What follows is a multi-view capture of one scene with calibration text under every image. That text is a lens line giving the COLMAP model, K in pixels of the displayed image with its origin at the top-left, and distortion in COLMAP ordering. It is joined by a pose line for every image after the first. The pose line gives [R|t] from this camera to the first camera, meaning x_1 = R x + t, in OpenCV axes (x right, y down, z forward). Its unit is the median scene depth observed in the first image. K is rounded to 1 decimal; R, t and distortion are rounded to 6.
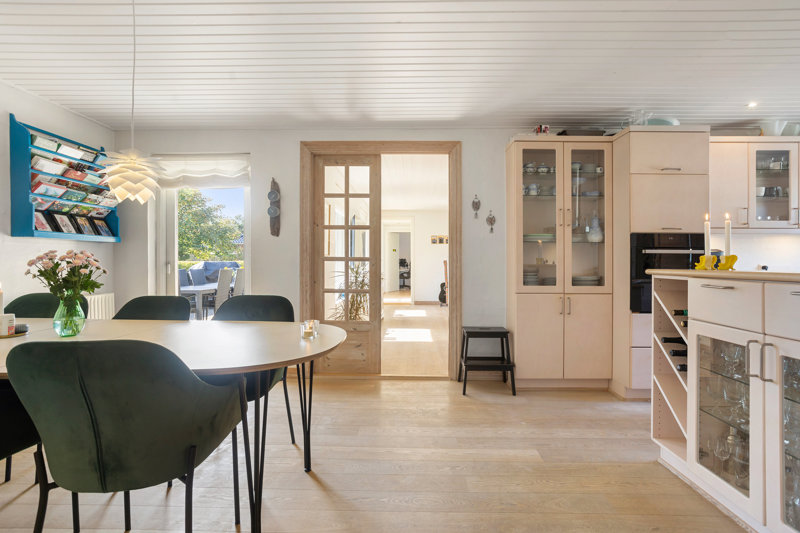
lens RADIAL K [[399.4, 0, 400.5], [0, 399.4, 263.8], [0, 0, 1]] dist [-0.025656, 0.000882]
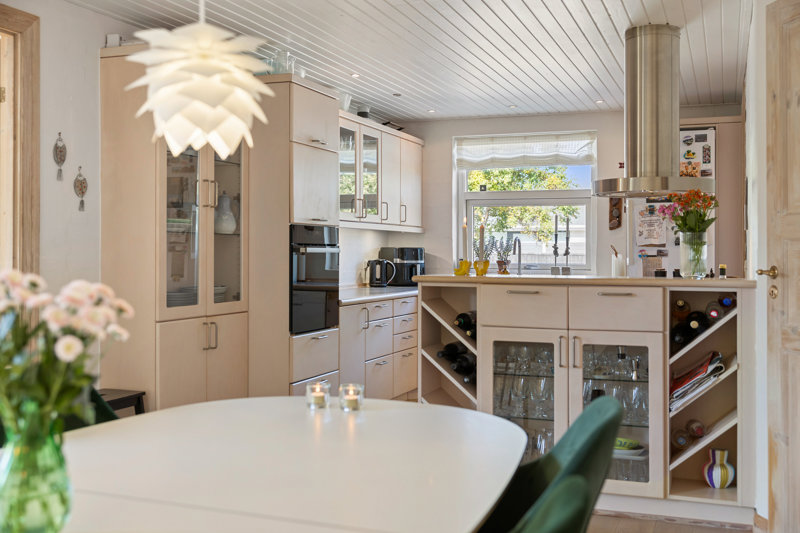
lens RADIAL K [[859.4, 0, 399.6], [0, 859.4, 264.6], [0, 0, 1]] dist [-0.023602, 0.000000]
pose [[0.331512, -0.017777, 0.943283, -0.820157], [0.002669, 0.999836, 0.017905, -0.032005], [-0.943447, -0.003418, 0.331505, 0.300174]]
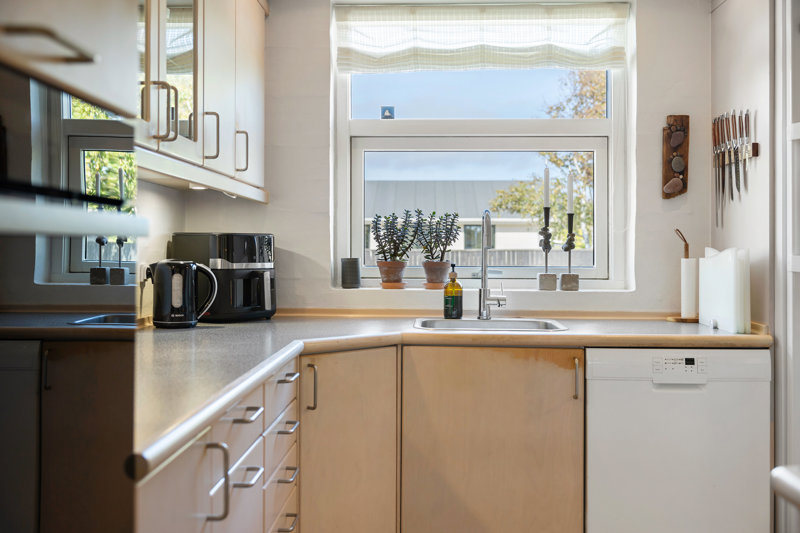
lens RADIAL K [[859.4, 0, 404.9], [0, 859.4, 244.2], [0, 0, 1]] dist [-0.023602, 0.000000]
pose [[0.001900, -0.000160, 0.999998, -0.159007], [0.002734, 0.999996, 0.000154, -0.027154], [-0.999994, 0.002734, 0.001901, 0.610072]]
